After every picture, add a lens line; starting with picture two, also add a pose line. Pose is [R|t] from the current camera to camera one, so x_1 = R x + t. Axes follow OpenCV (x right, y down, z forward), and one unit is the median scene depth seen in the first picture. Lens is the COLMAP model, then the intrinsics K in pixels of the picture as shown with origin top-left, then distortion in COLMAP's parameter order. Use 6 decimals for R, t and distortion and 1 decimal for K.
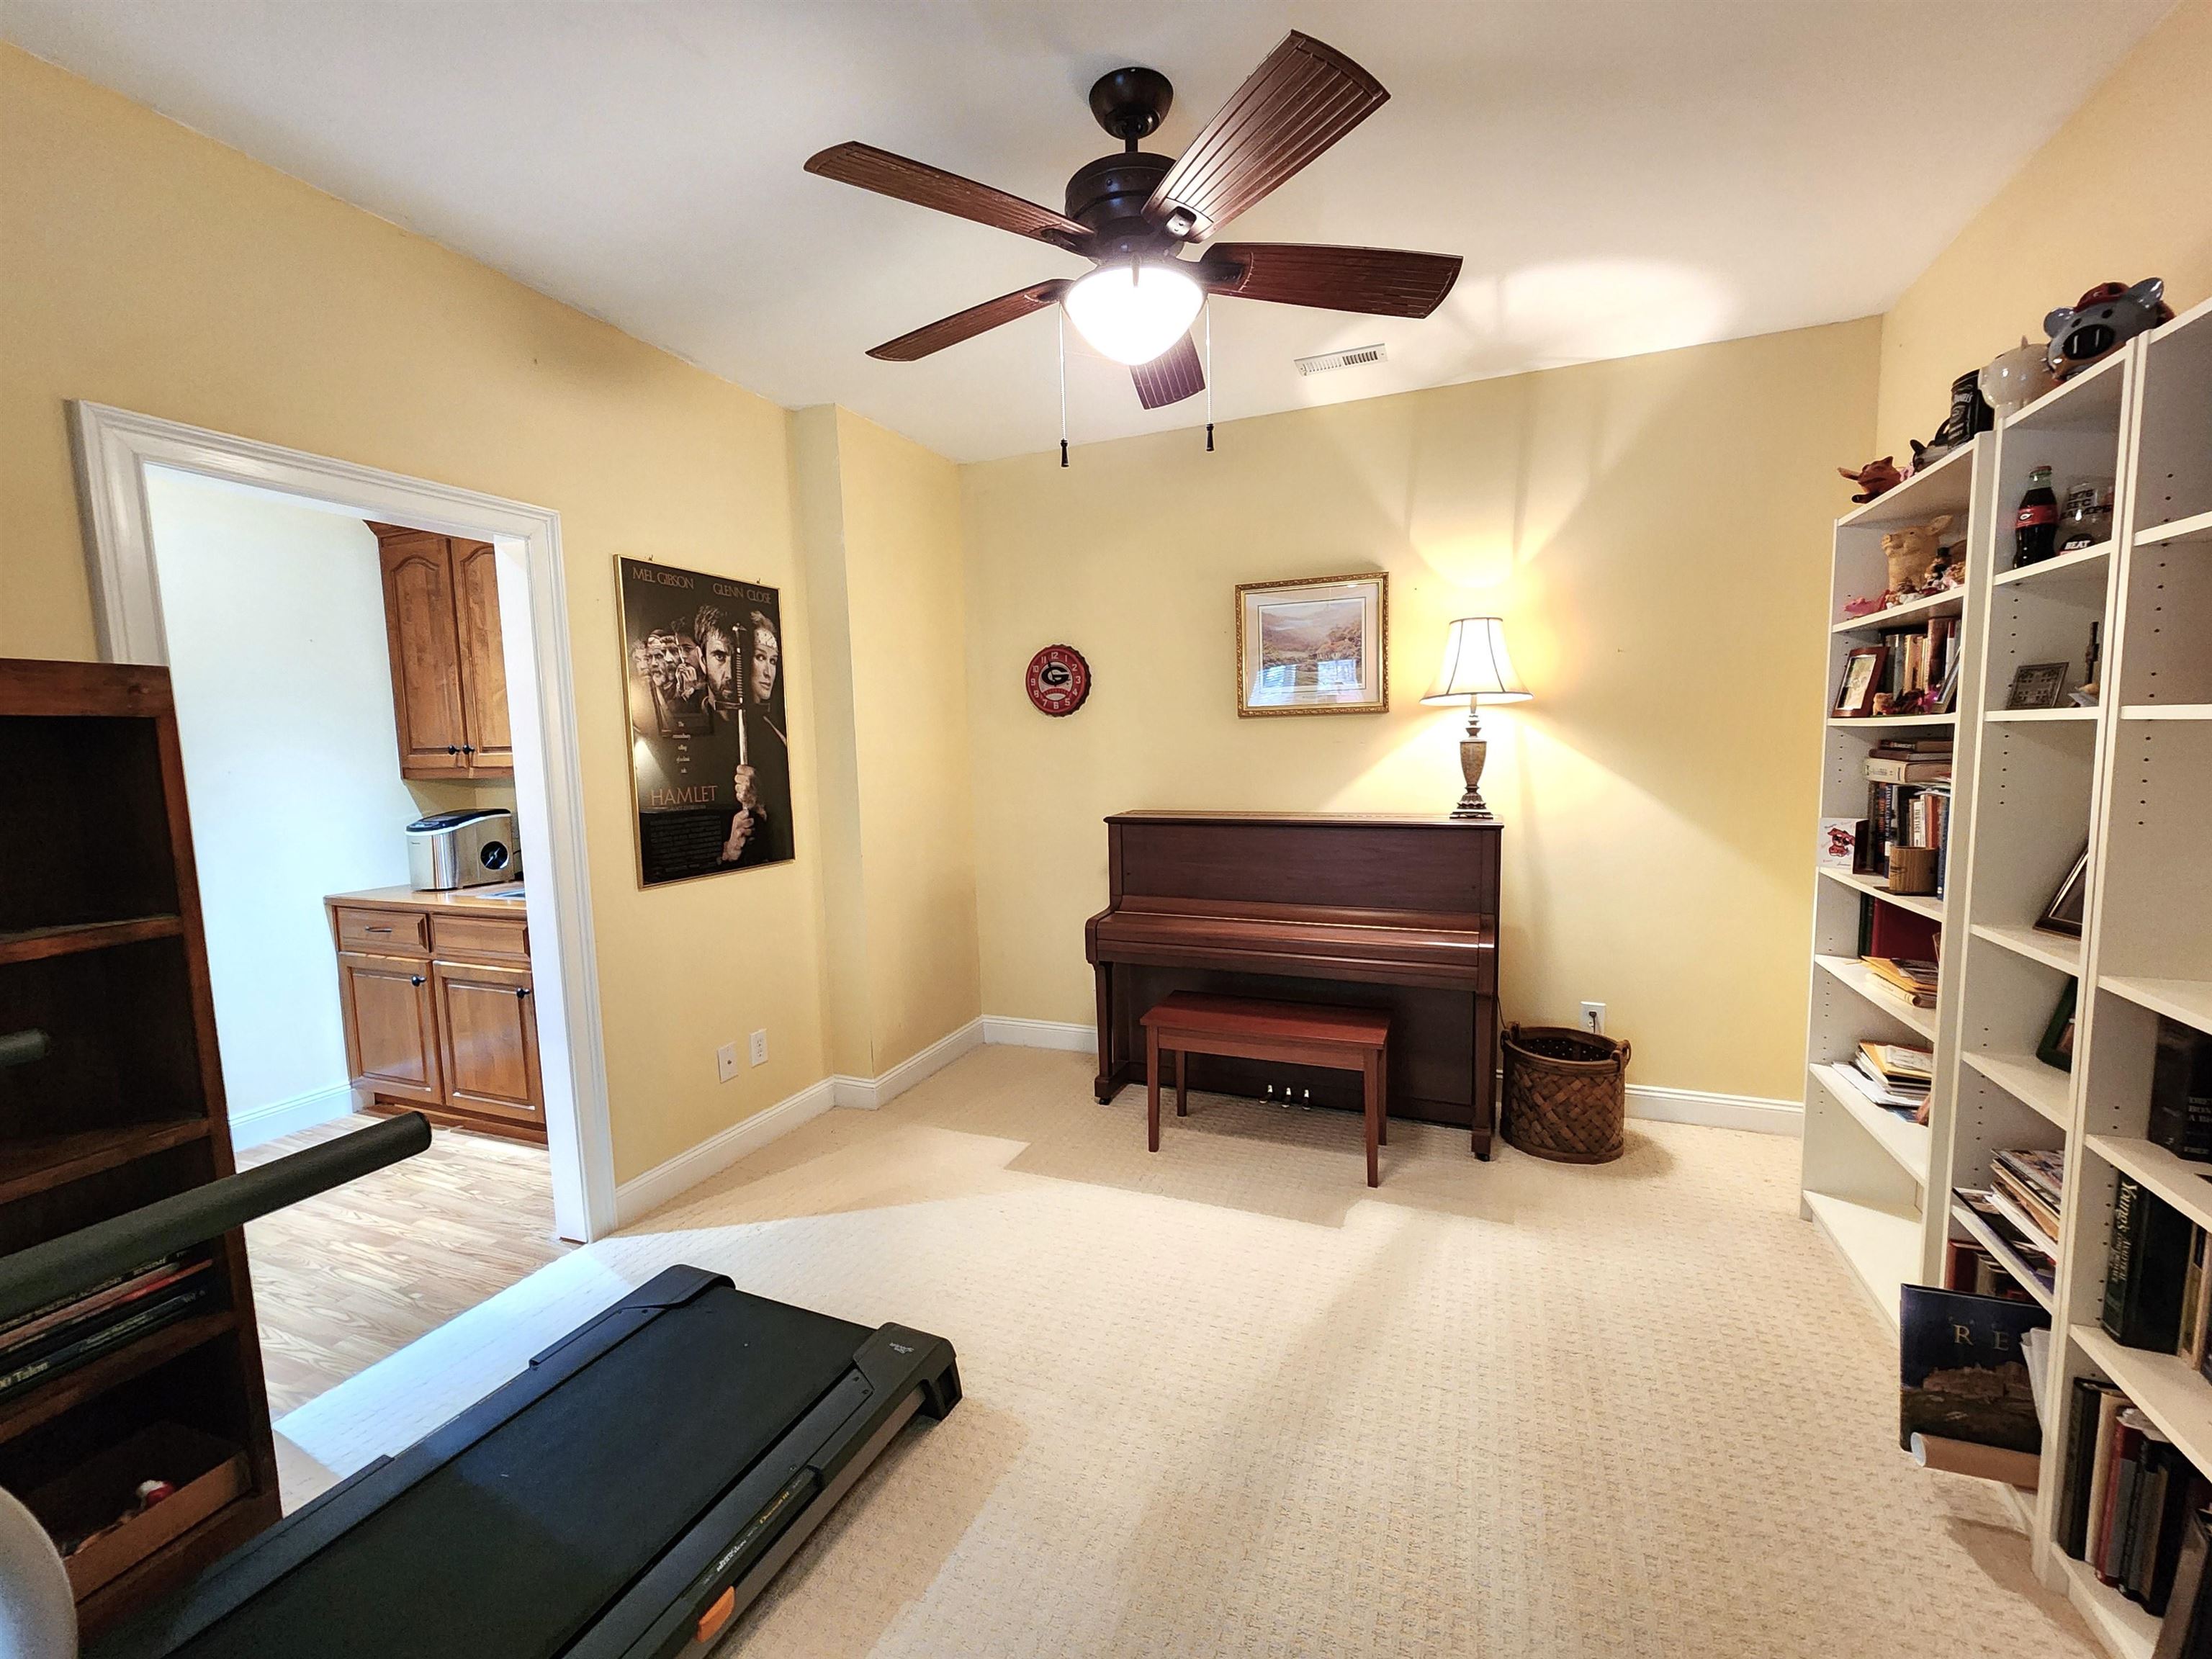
lens RADIAL K [[903.2, 0, 1124.1], [0, 903.2, 829.9], [0, 0, 1]] dist [-0.002749, 0.000106]
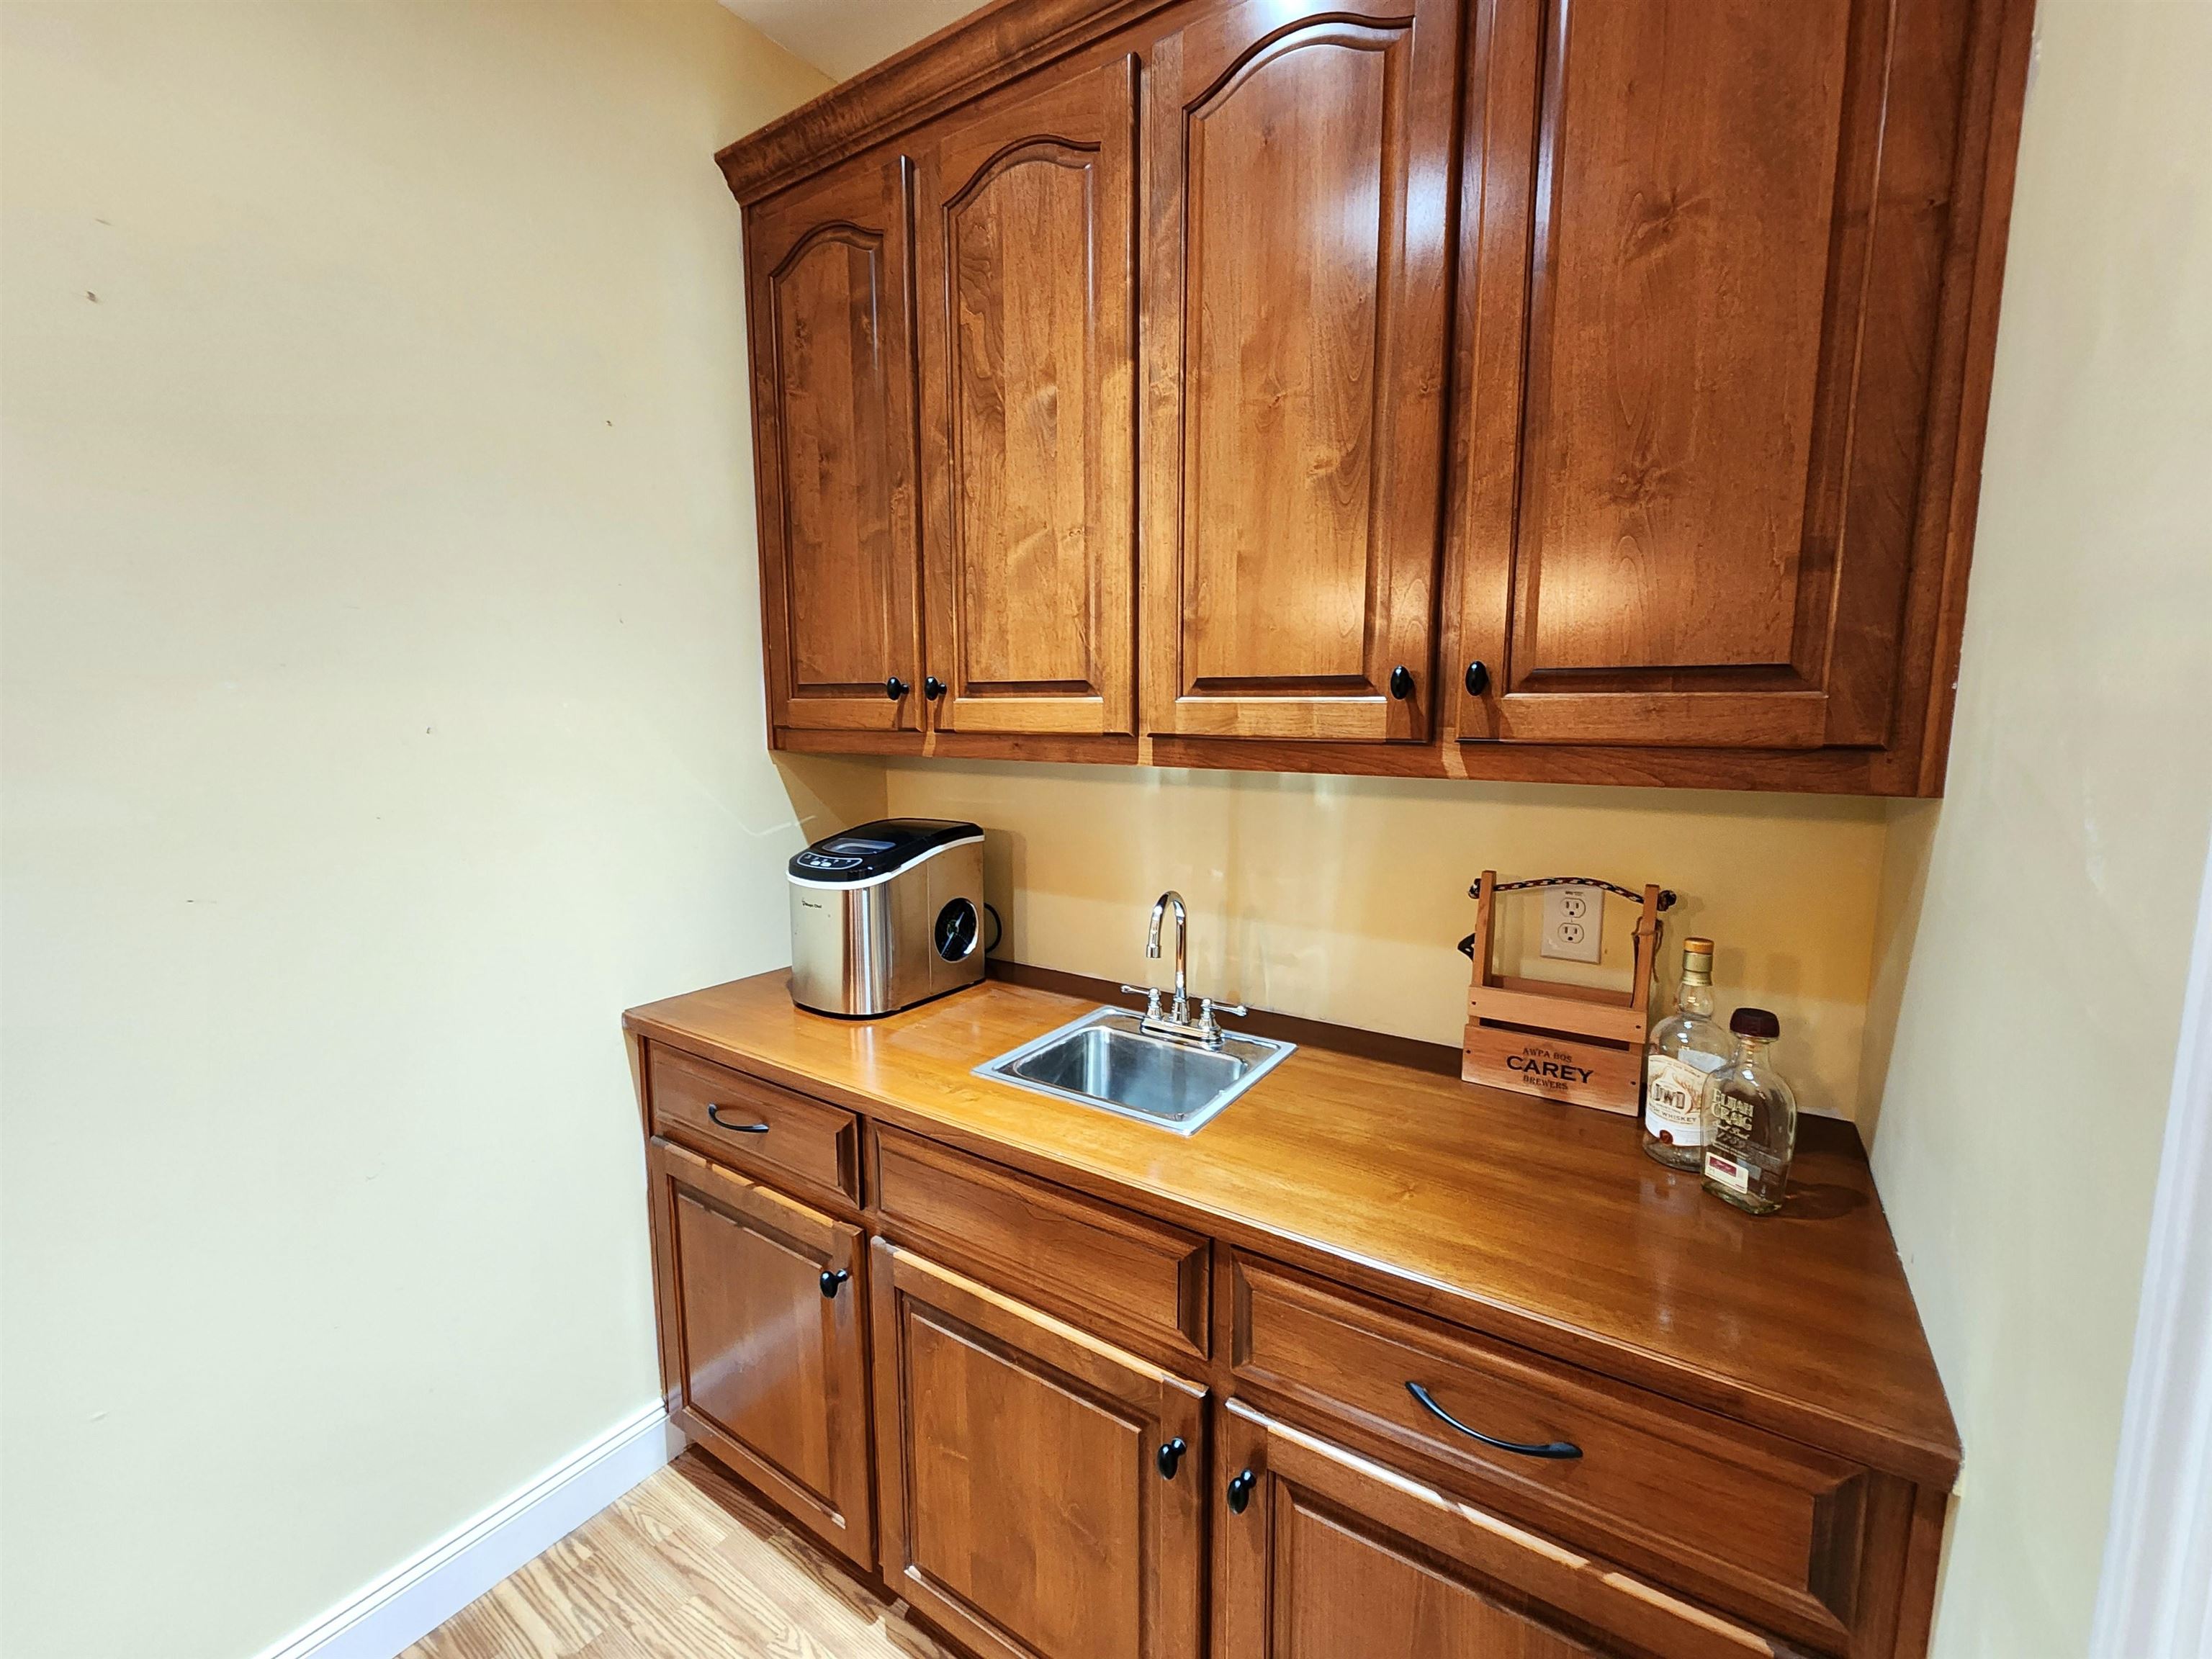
lens RADIAL K [[903.2, 0, 1096.3], [0, 903.2, 810.7], [0, 0, 1]] dist [-0.002749, 0.000106]
pose [[0.975814, 0.043755, -0.214177, -0.568484], [-0.037172, 0.998707, 0.034670, -0.050716], [0.215417, -0.025870, 0.976179, 0.617360]]
